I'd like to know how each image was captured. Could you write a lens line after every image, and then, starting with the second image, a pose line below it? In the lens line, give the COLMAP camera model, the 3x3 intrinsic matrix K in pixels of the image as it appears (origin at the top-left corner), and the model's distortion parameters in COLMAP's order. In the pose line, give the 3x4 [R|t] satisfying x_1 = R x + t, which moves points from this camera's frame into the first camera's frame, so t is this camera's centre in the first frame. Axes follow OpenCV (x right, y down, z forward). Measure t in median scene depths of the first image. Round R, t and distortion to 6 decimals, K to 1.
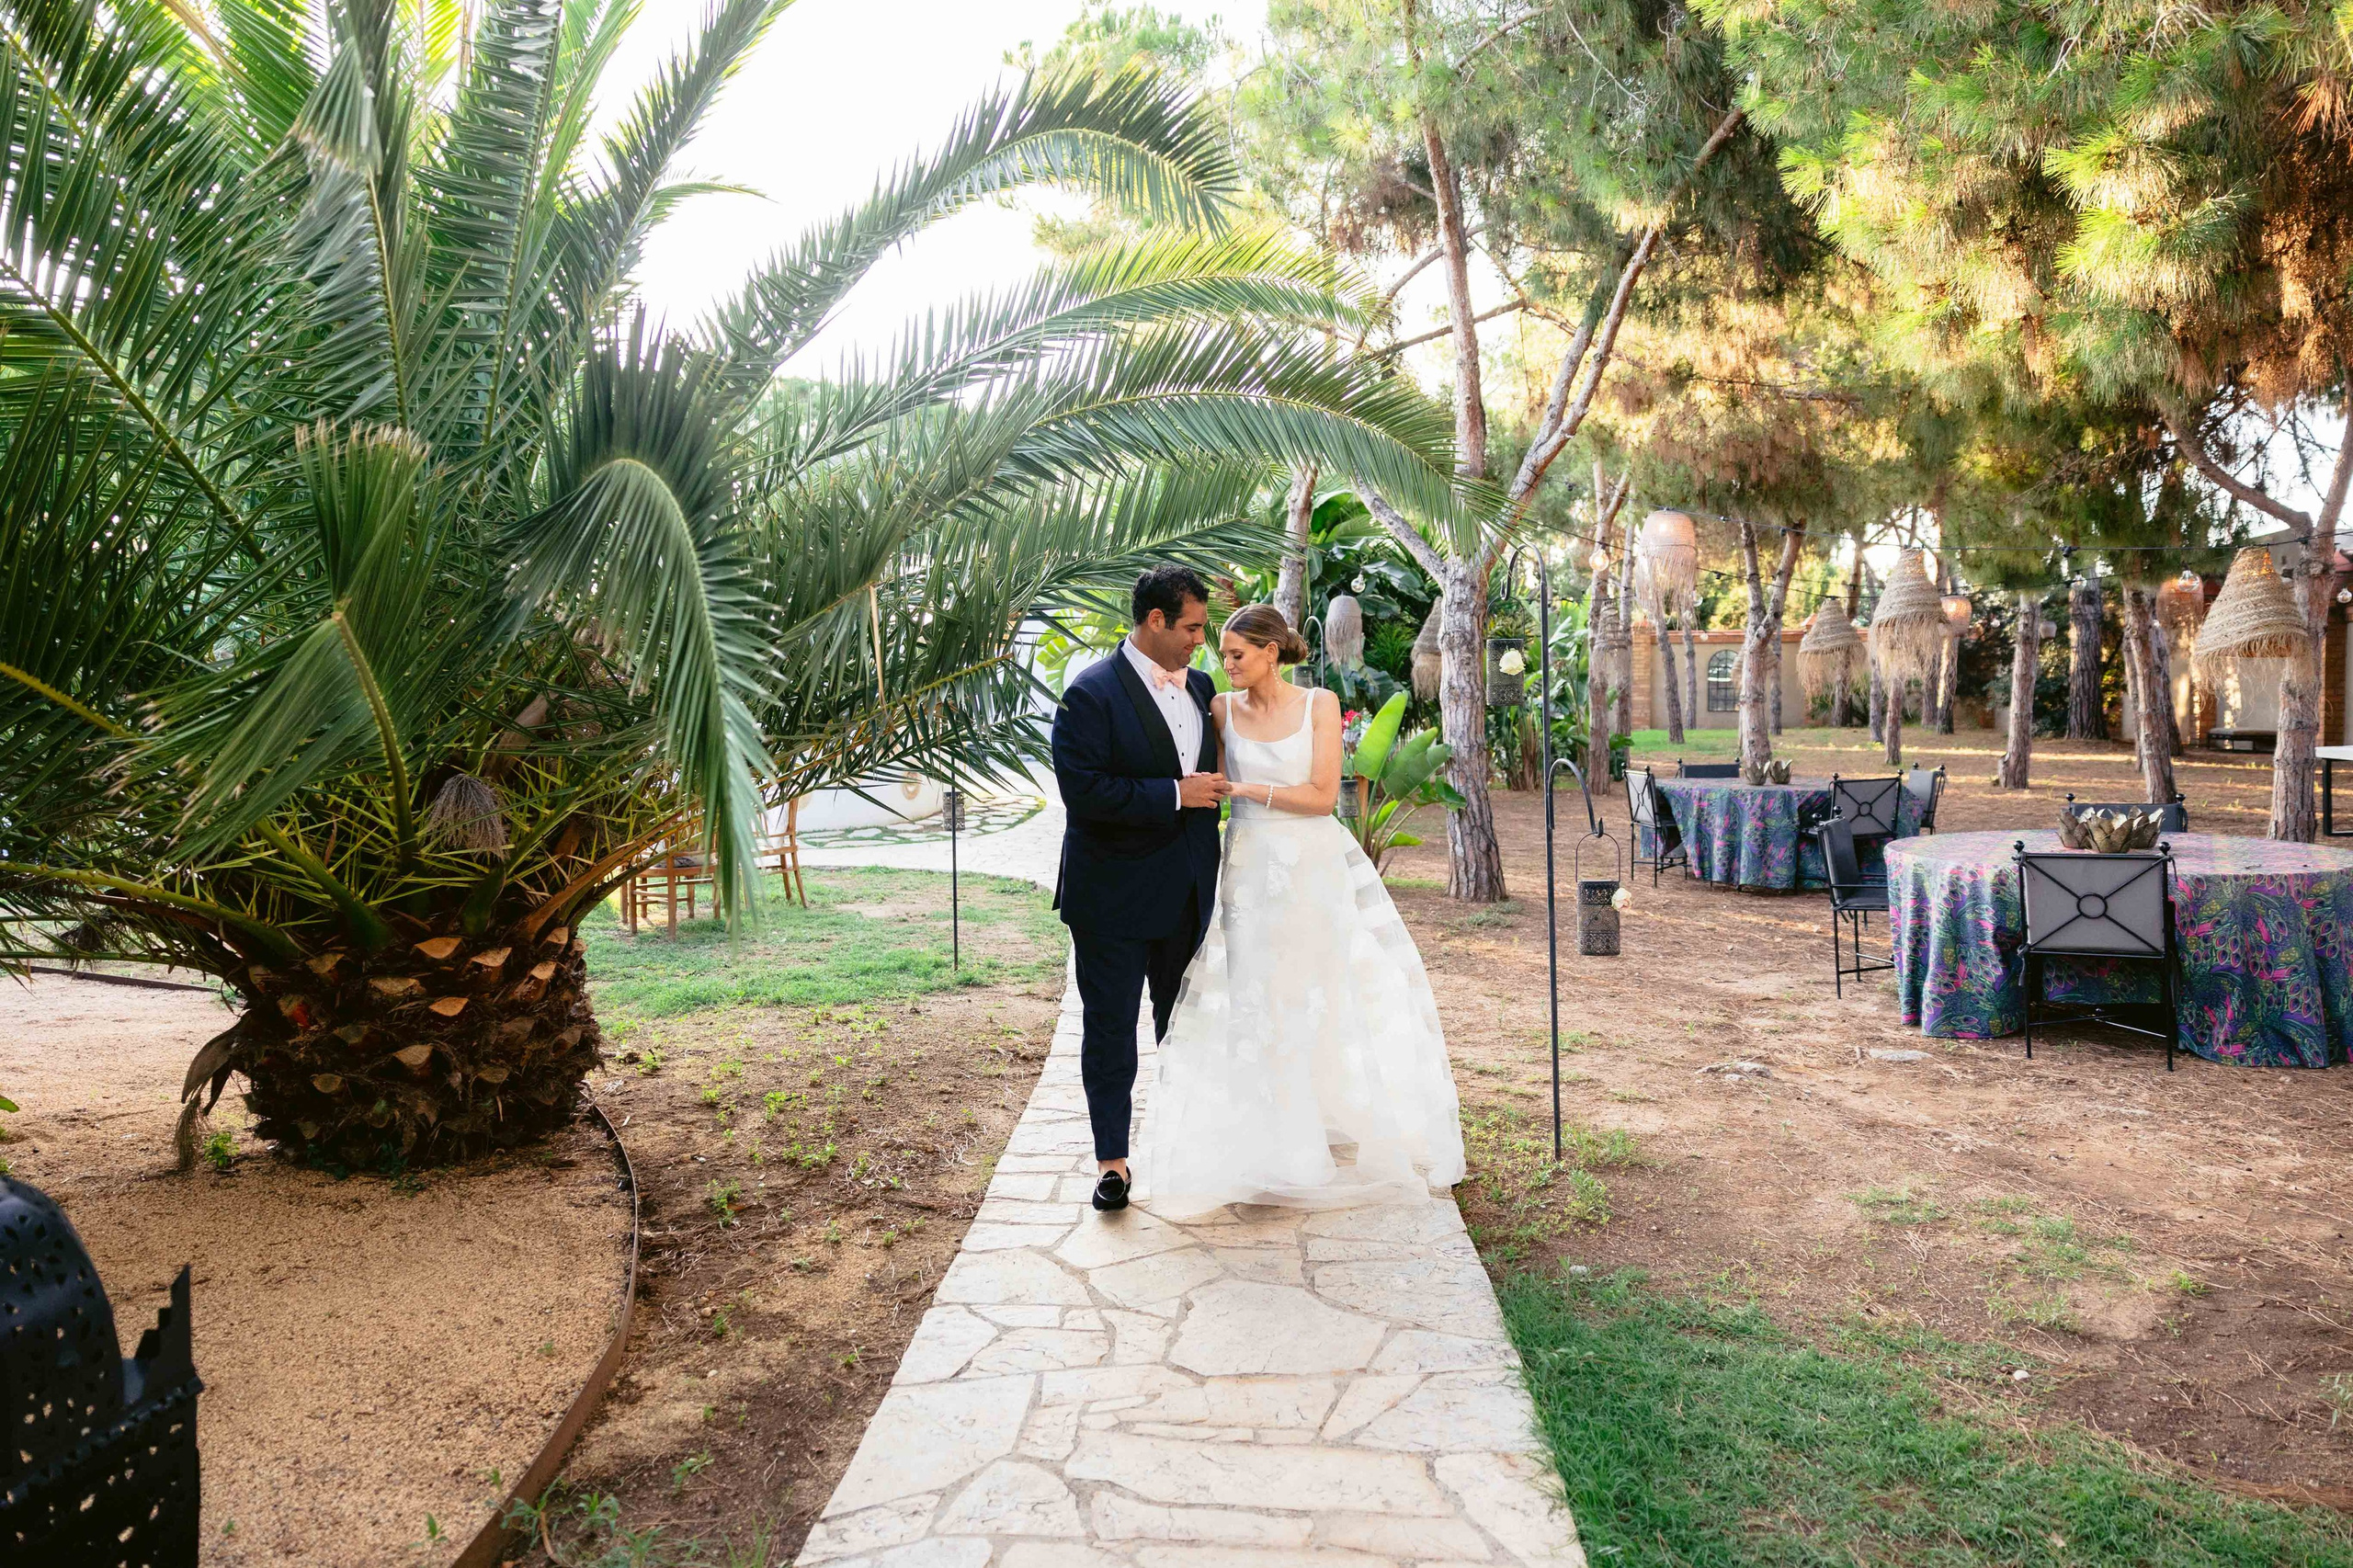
lens RADIAL K [[1575.7, 0, 1176.5], [0, 1575.7, 784.0], [0, 0, 1]] dist [0.003004, 0.003508]
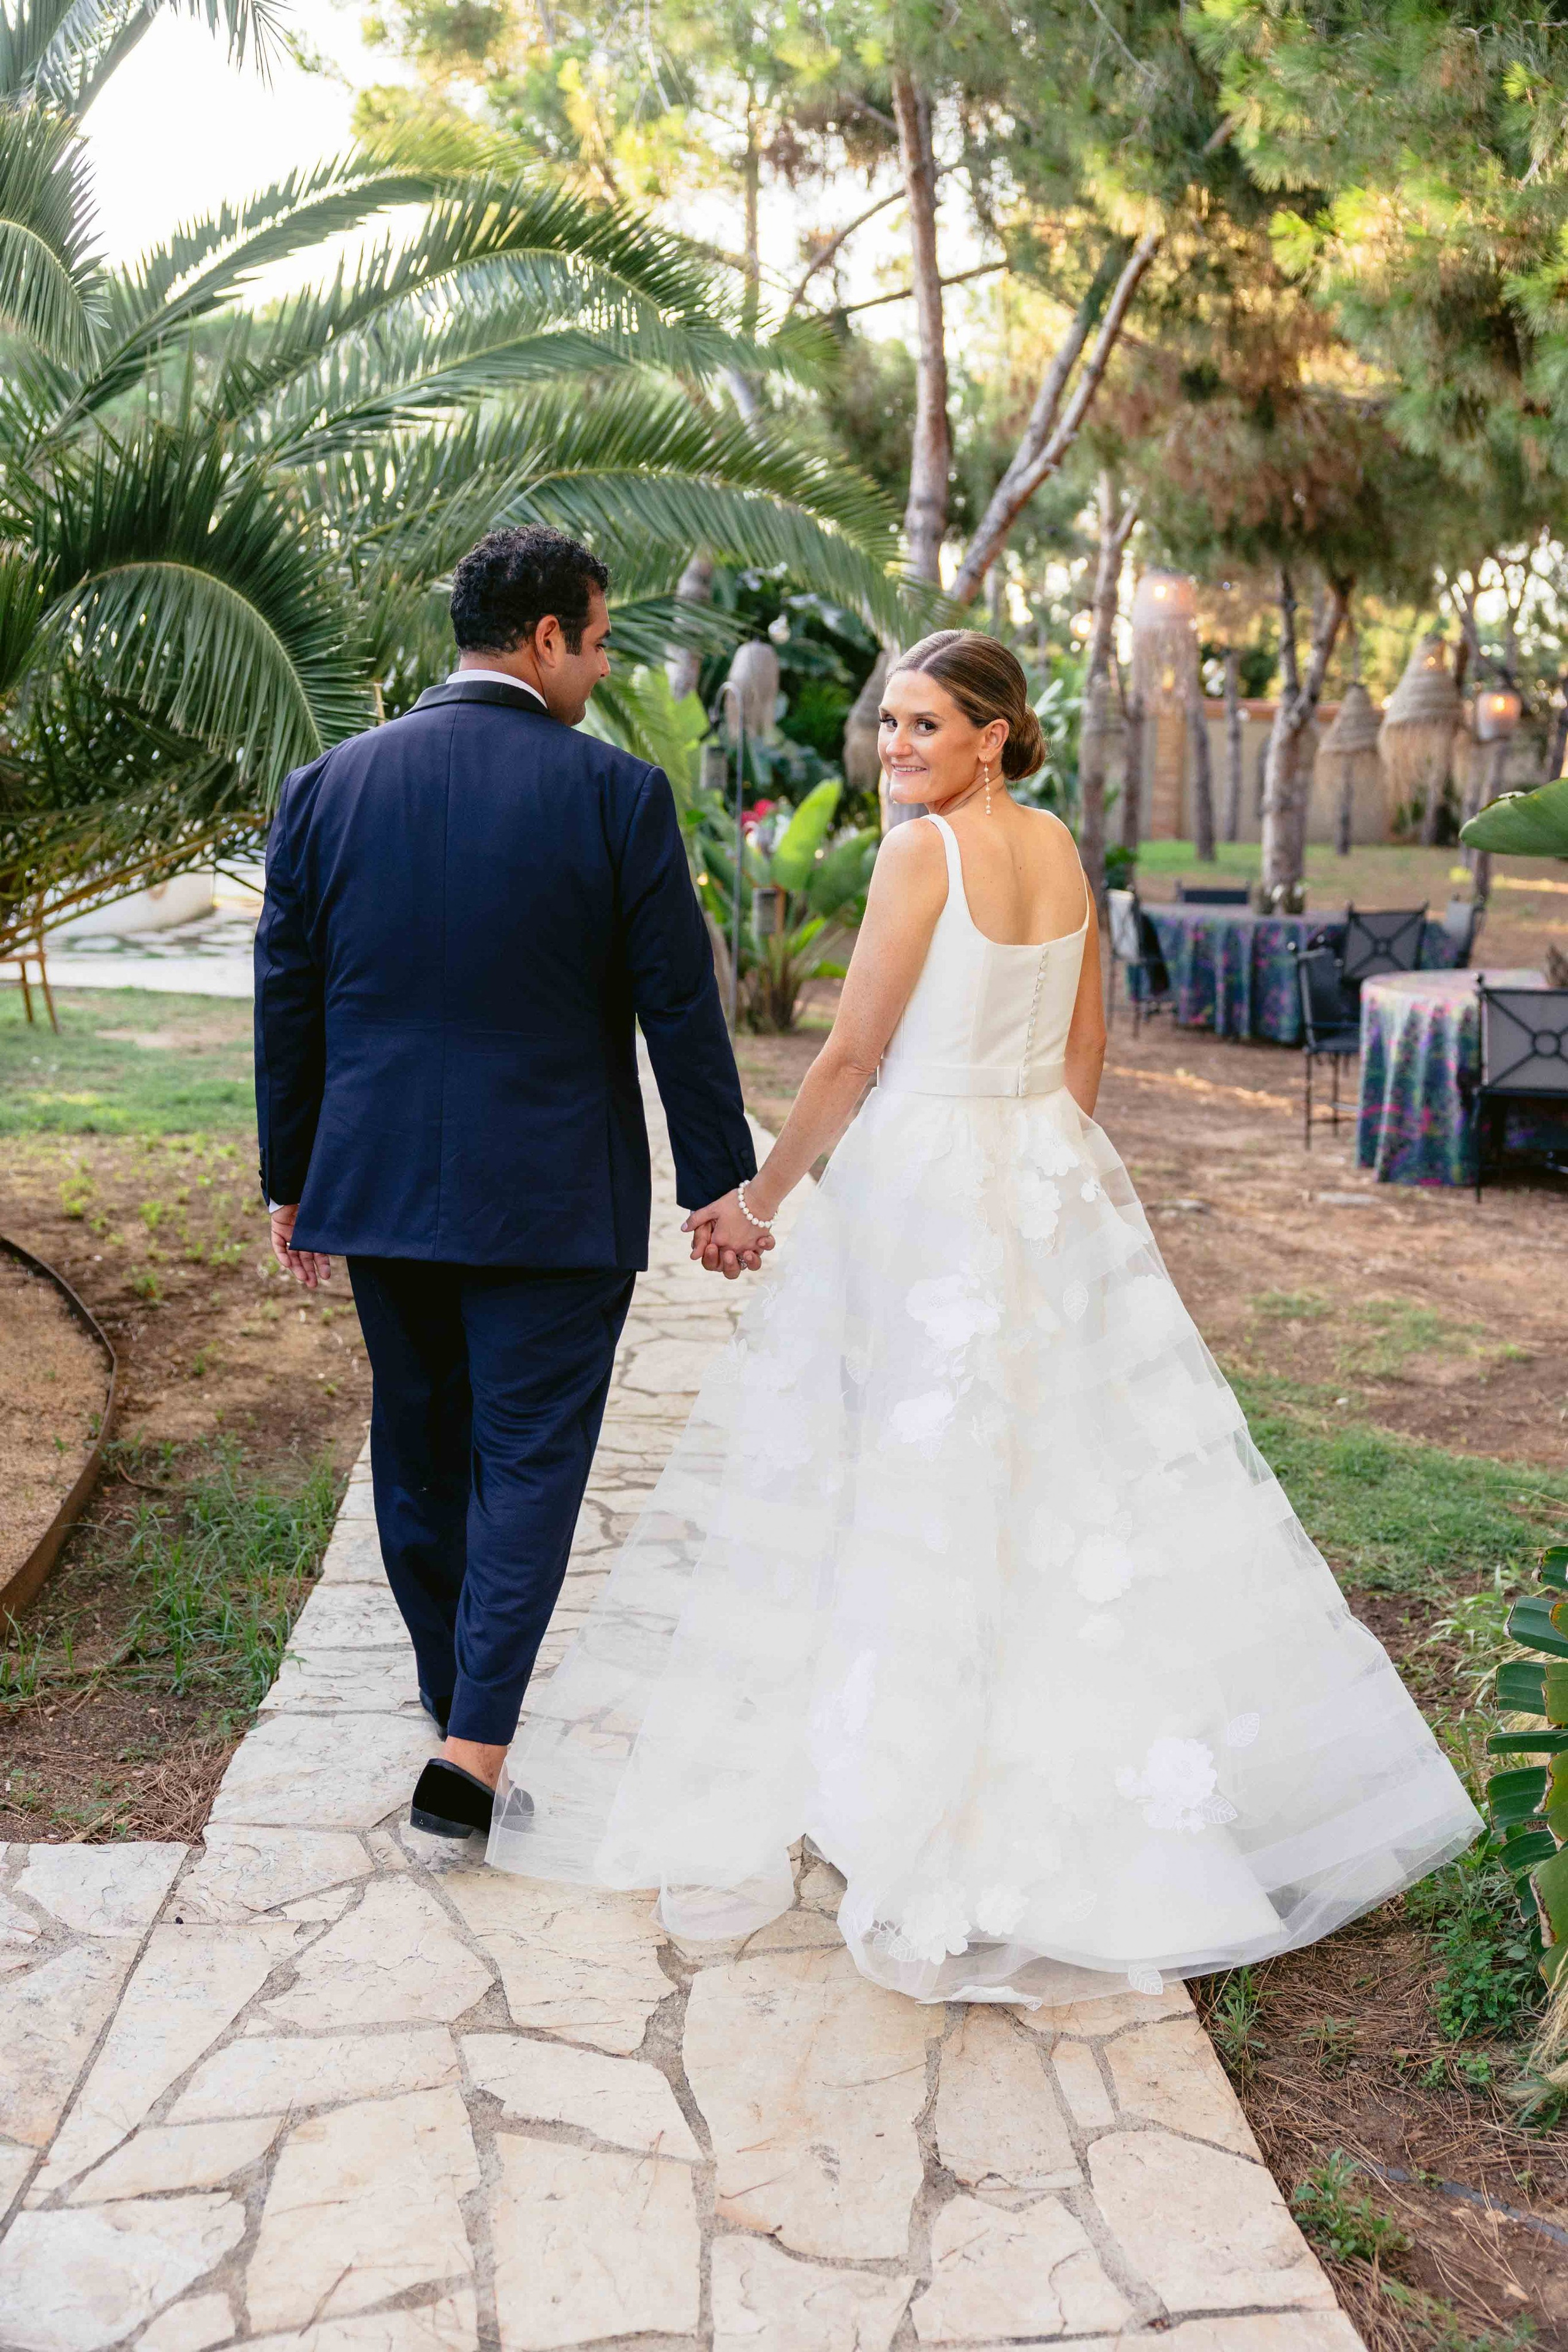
lens RADIAL K [[2327.8, 0, 792.1], [0, 2327.8, 1181.4], [0, 0, 1]] dist [-0.001843, 0.000006]
pose [[0.991115, 0.018138, 0.131768, -0.042852], [-0.033669, 0.992607, 0.116612, 0.008309], [-0.128679, -0.120012, 0.984398, -0.258014]]
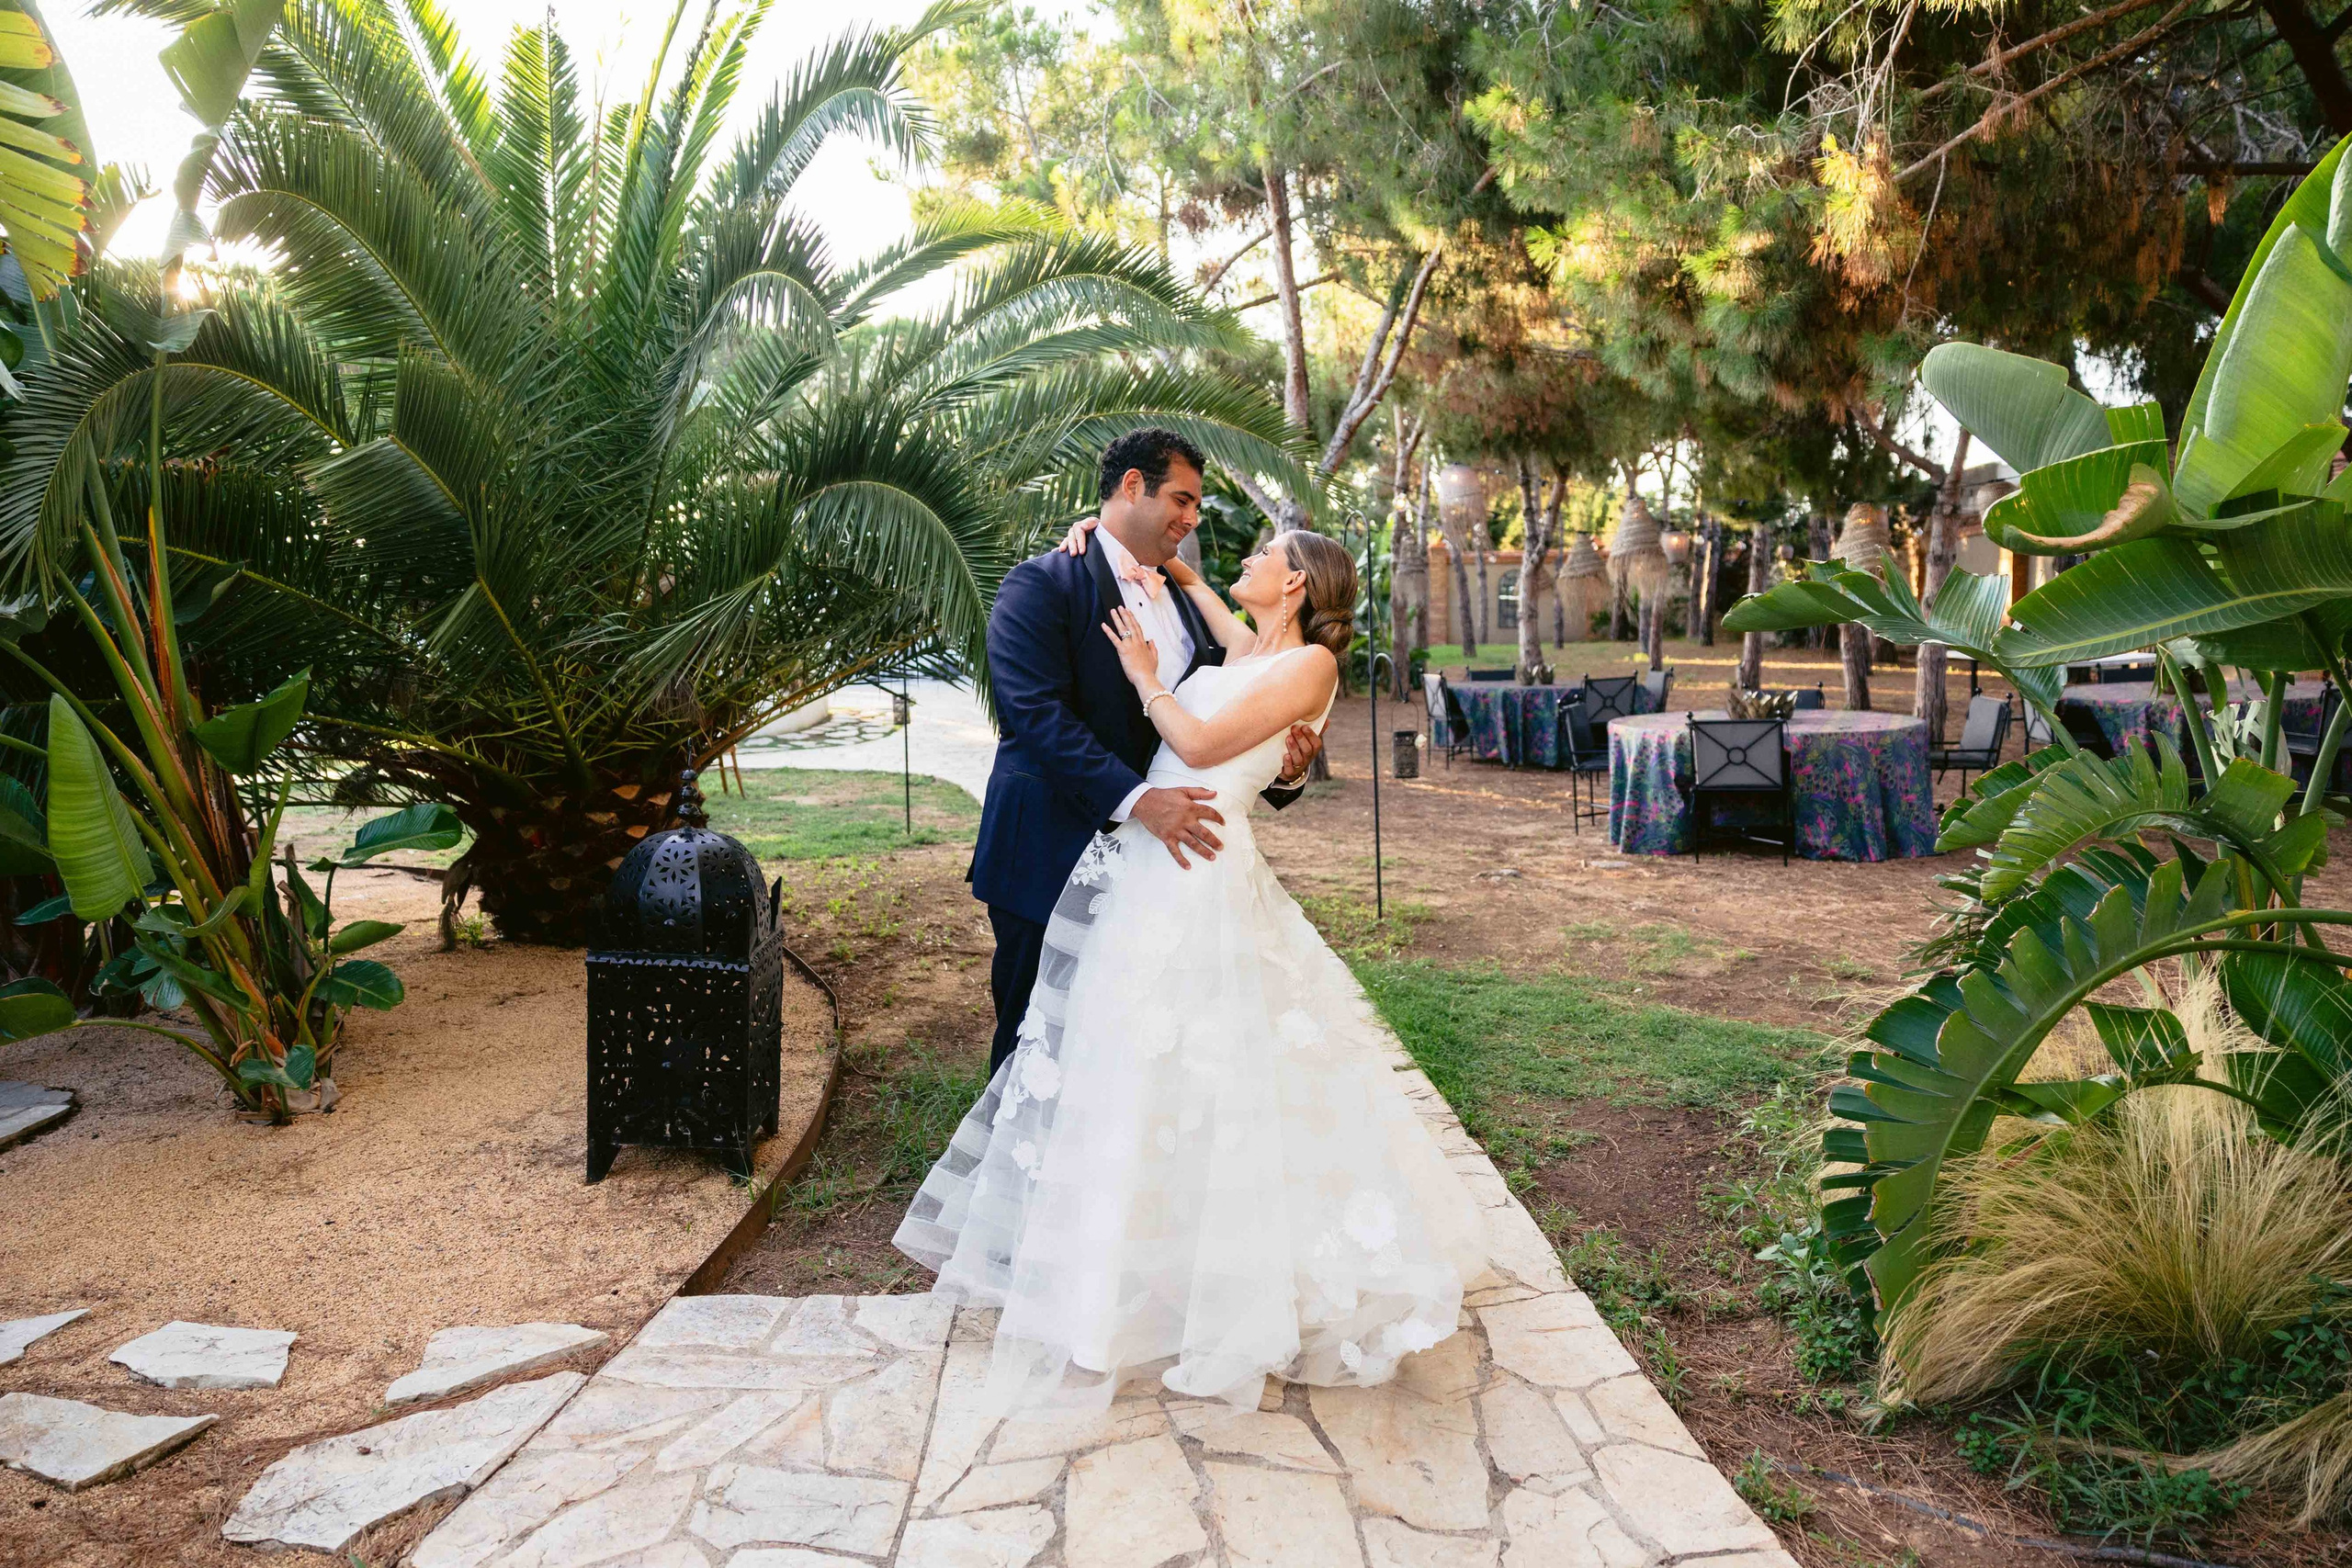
lens RADIAL K [[1541.5, 0, 1168.6], [0, 1541.5, 794.5], [0, 0, 1]] dist [0.004802, -0.000957]
pose [[0.993439, -0.020604, 0.112491, -0.075066], [0.013931, 0.998114, 0.059781, 0.015897], [-0.113511, -0.057821, 0.991853, -0.266041]]
